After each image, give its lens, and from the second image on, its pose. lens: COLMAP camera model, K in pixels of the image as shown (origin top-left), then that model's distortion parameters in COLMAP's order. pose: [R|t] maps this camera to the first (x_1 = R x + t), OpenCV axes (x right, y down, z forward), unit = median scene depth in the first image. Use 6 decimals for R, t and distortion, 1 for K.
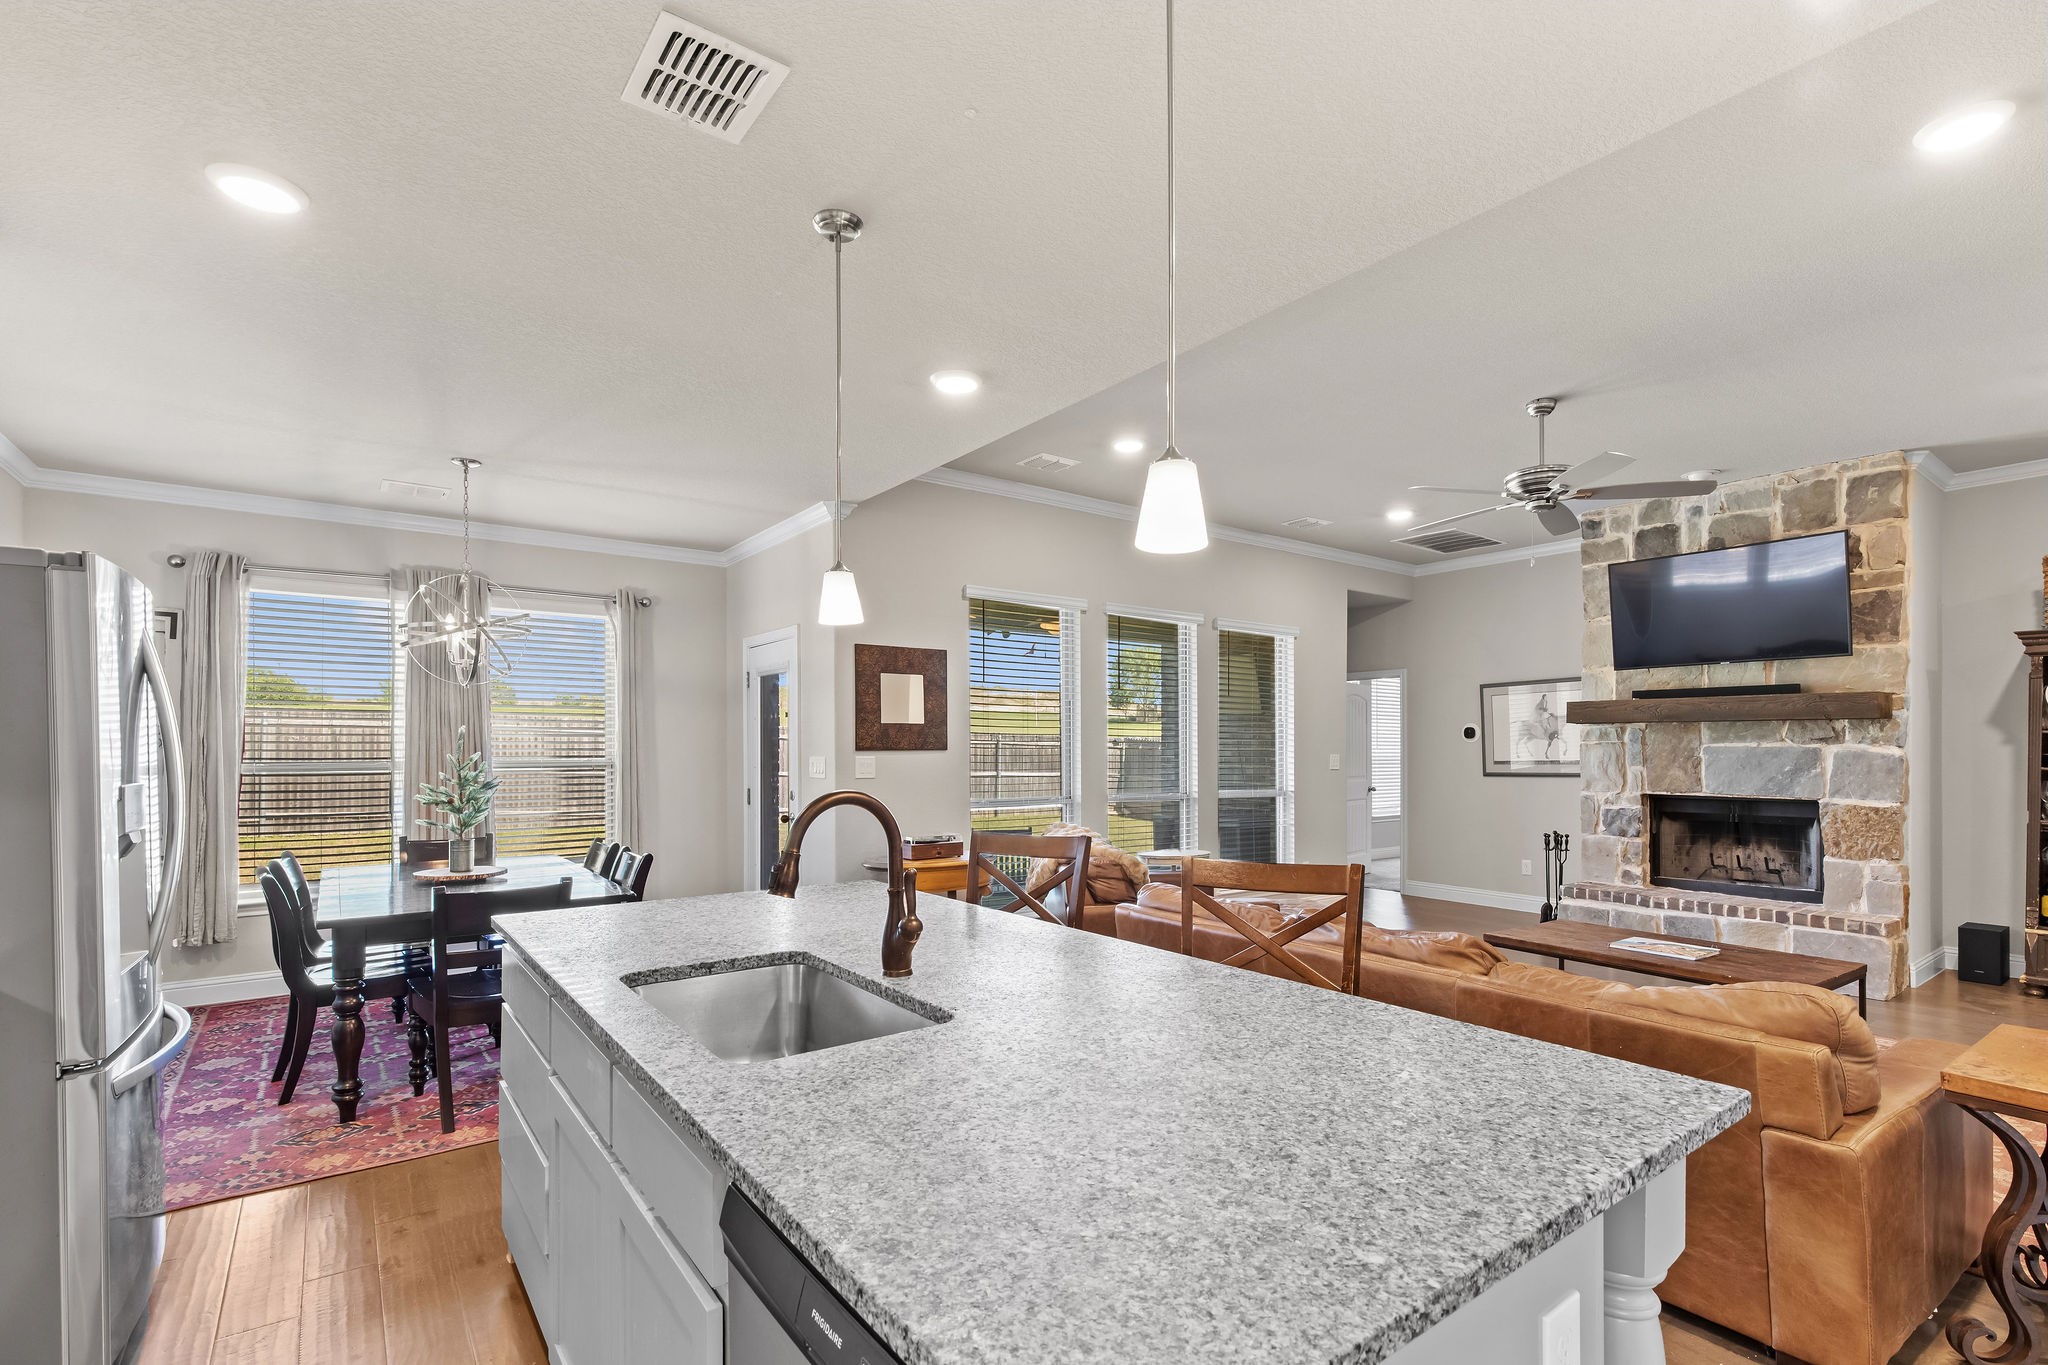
lens RADIAL K [[945.4, 0, 1049.5], [0, 945.4, 751.1], [0, 0, 1]] dist [0.002213, 0.000078]
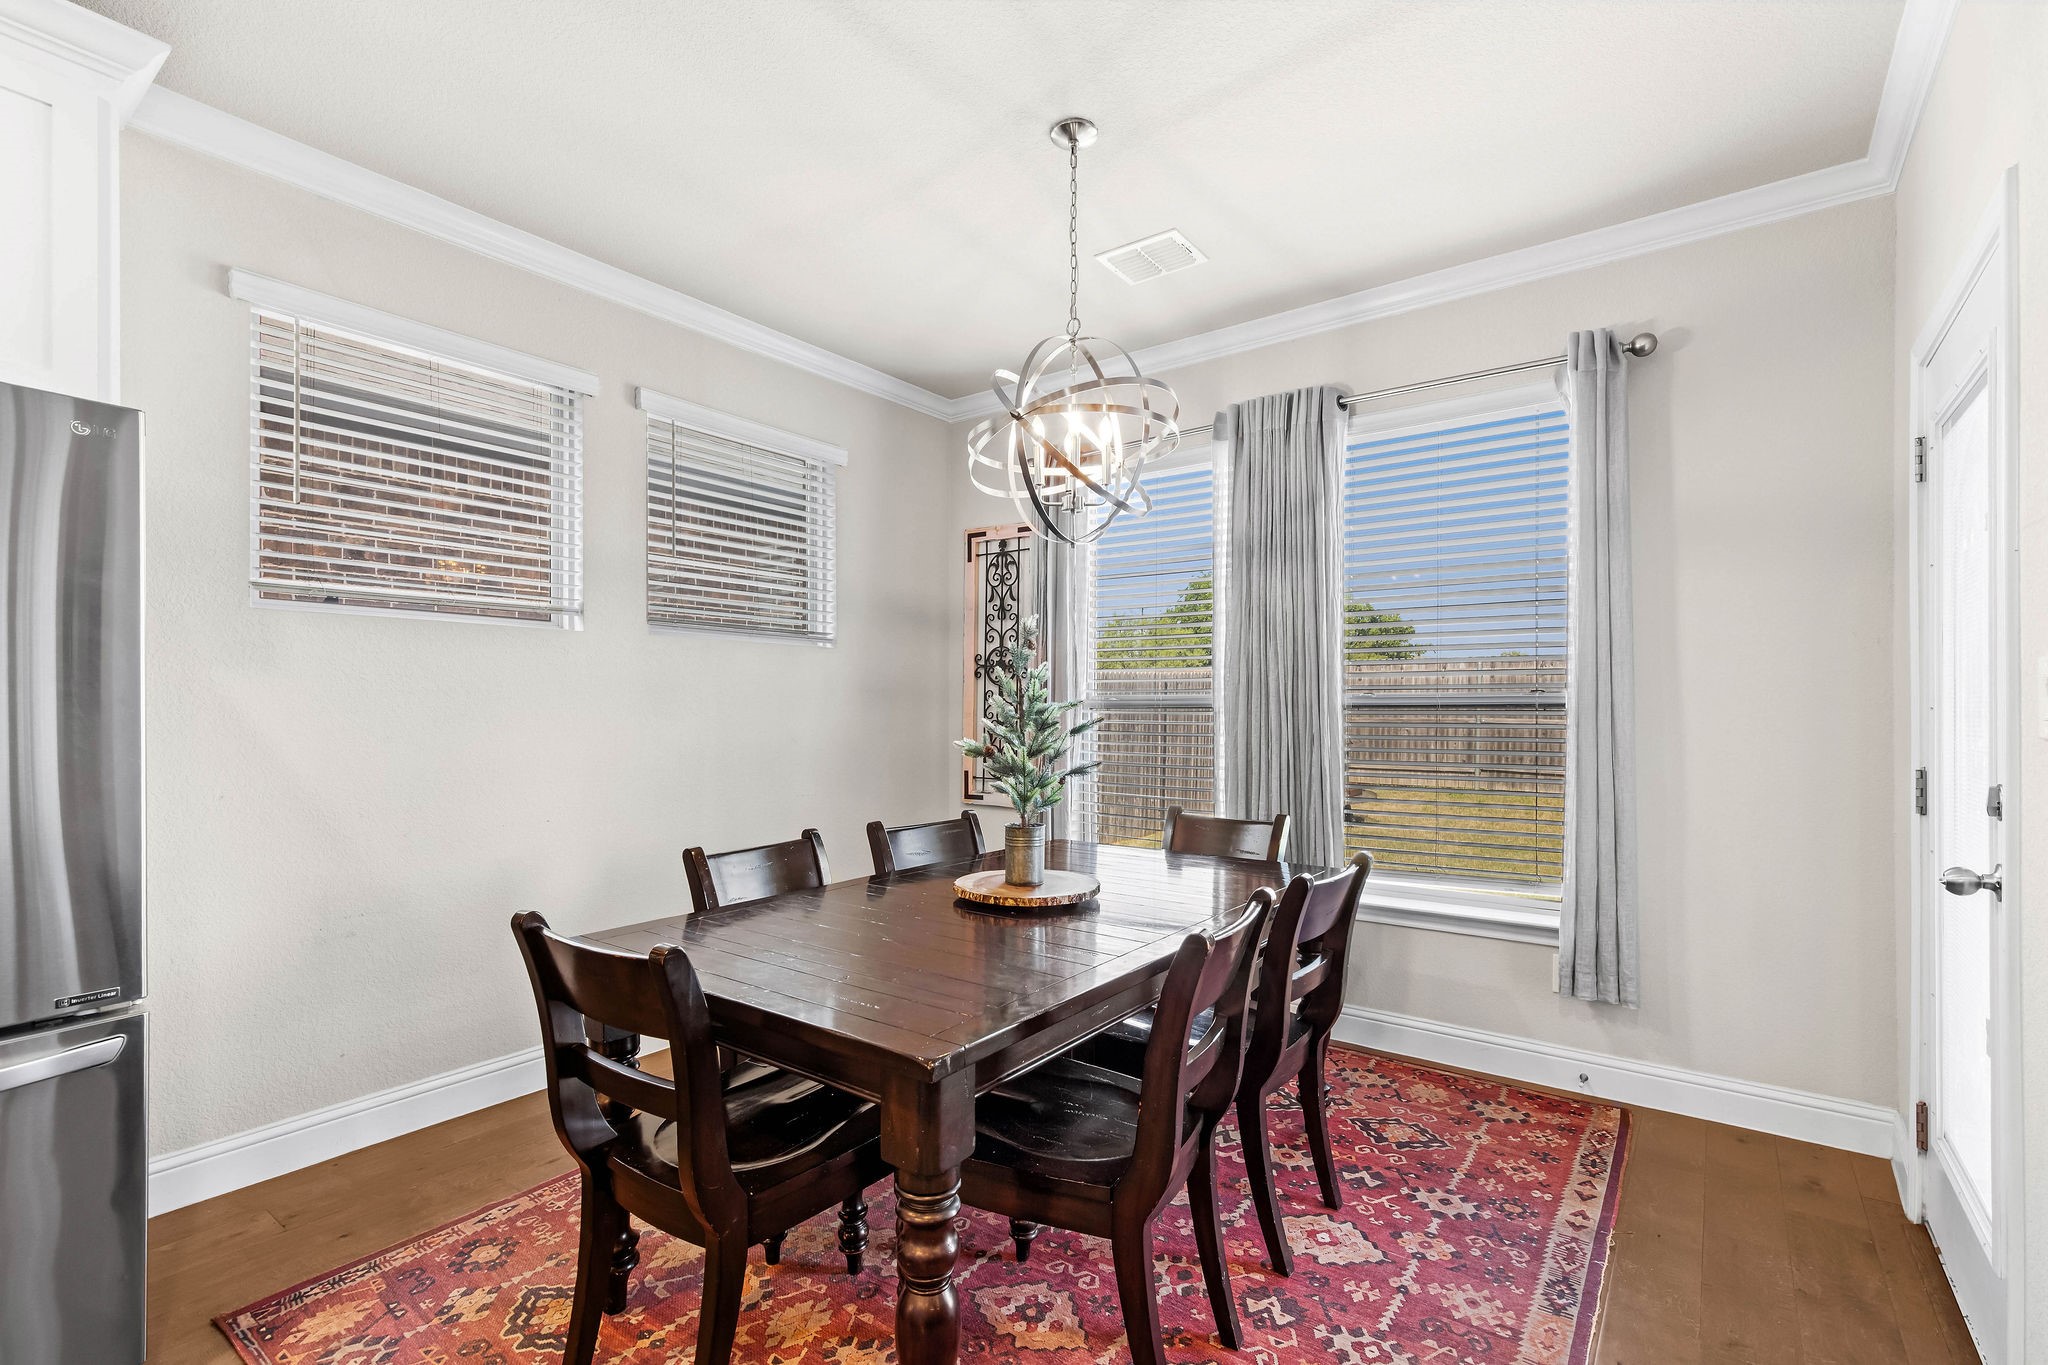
lens RADIAL K [[924.3, 0, 1029.5], [0, 924.3, 706.5], [0, 0, 1]] dist [0.004608, -0.000155]
pose [[0.286109, -0.002051, -0.958195, -0.085720], [-0.008152, 0.999956, -0.004575, 0.018999], [0.958162, 0.009120, 0.286080, 0.611130]]
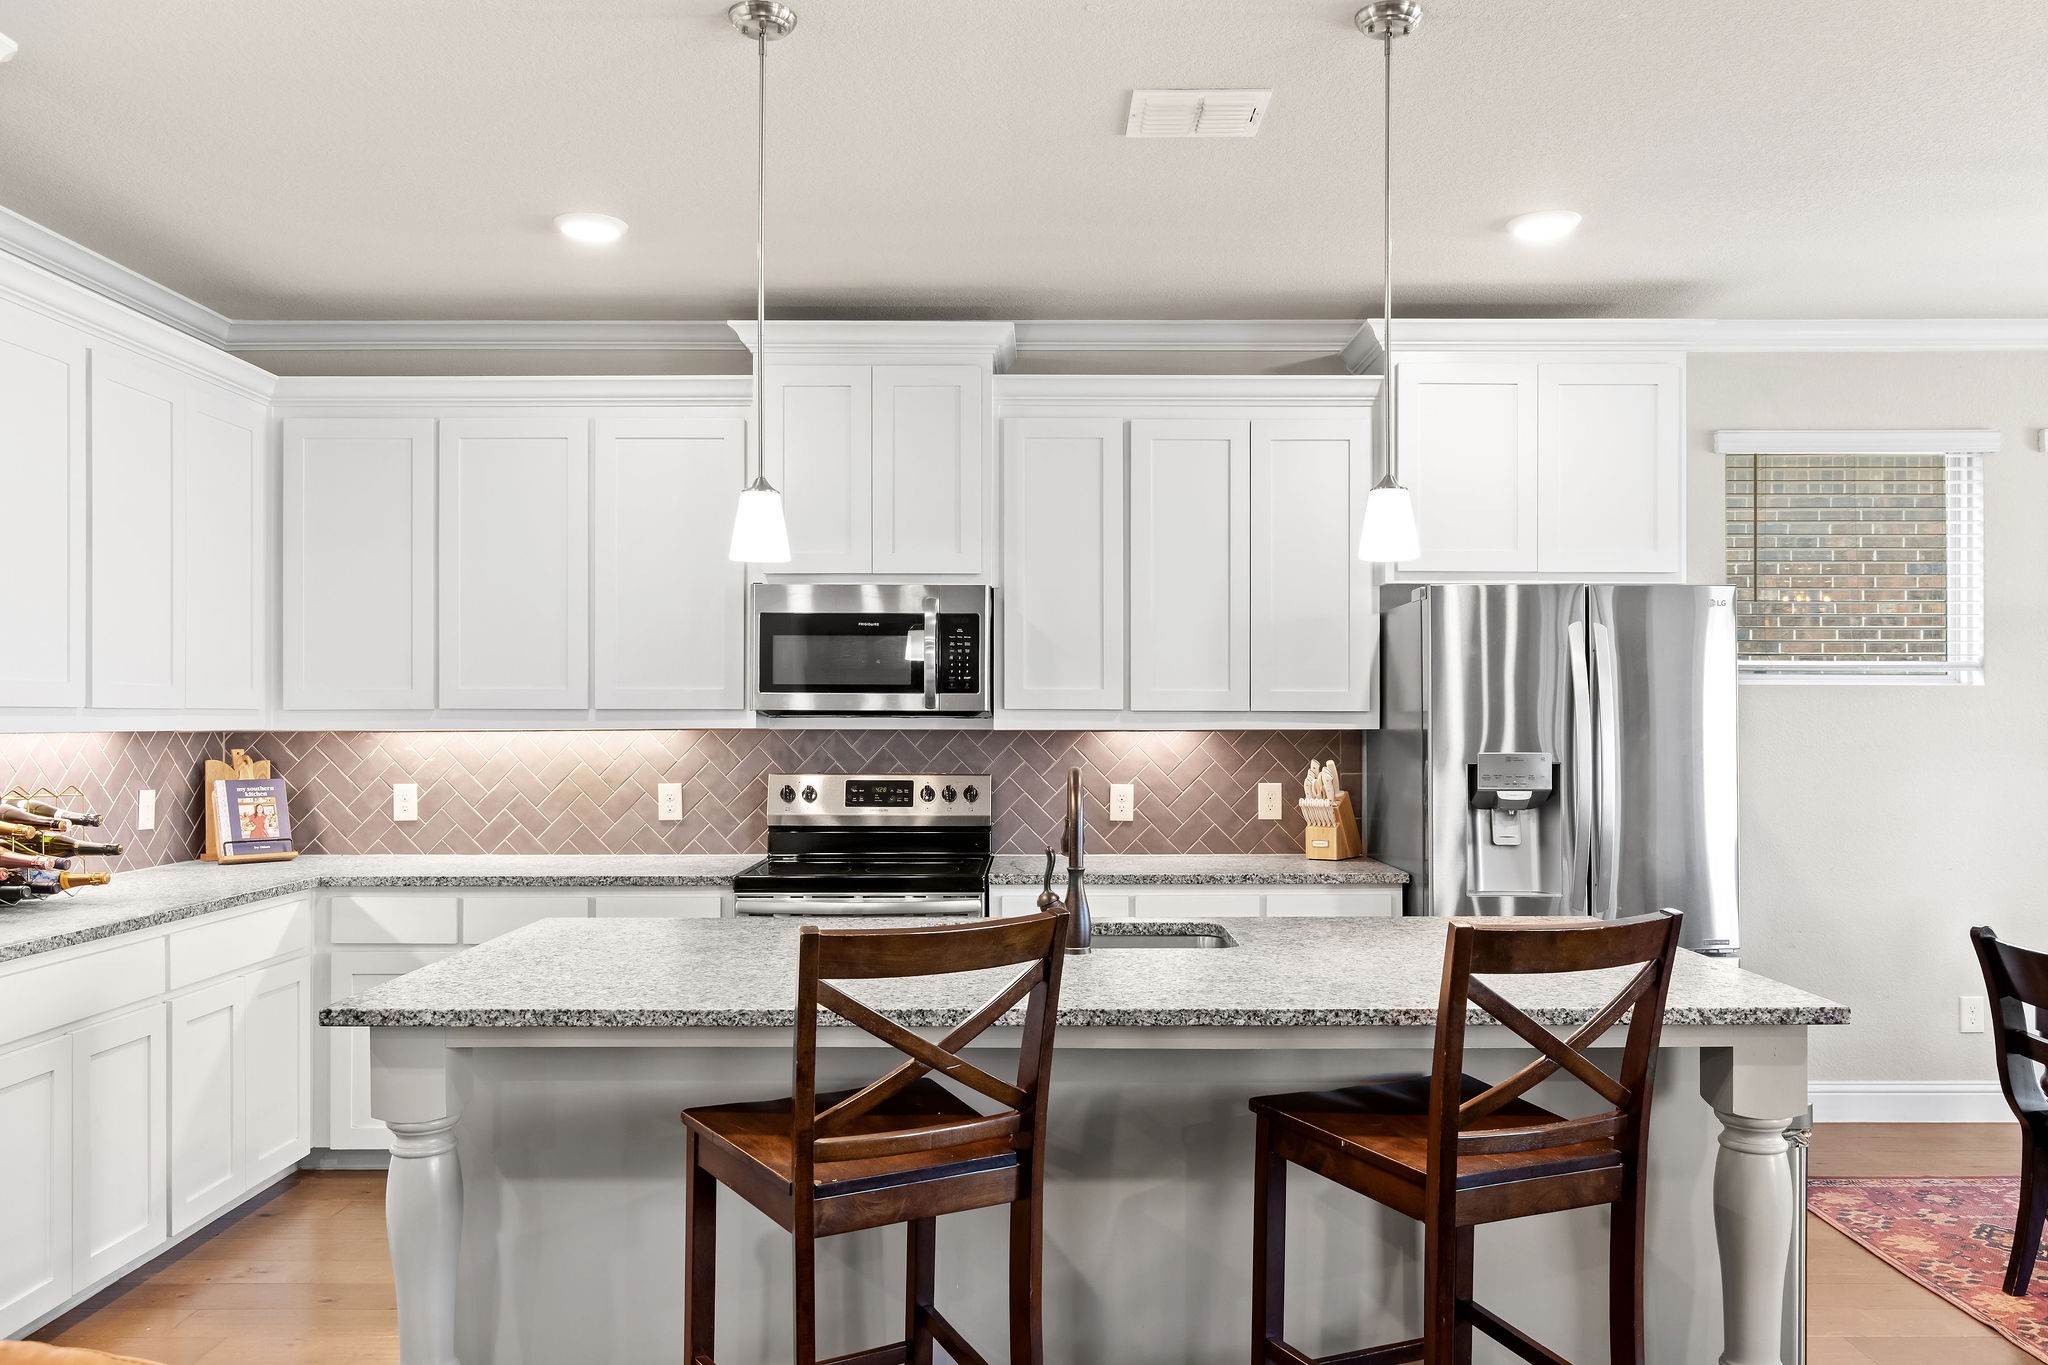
lens RADIAL K [[1497.2, 0, 1032.0], [0, 1497.2, 719.4], [0, 0, 1]] dist [-0.001515, 0.000836]
pose [[-0.601092, -0.000395, -0.799180, 0.348236], [-0.005670, 0.999977, 0.003770, -0.004276], [0.799160, 0.006798, -0.601080, 0.598910]]
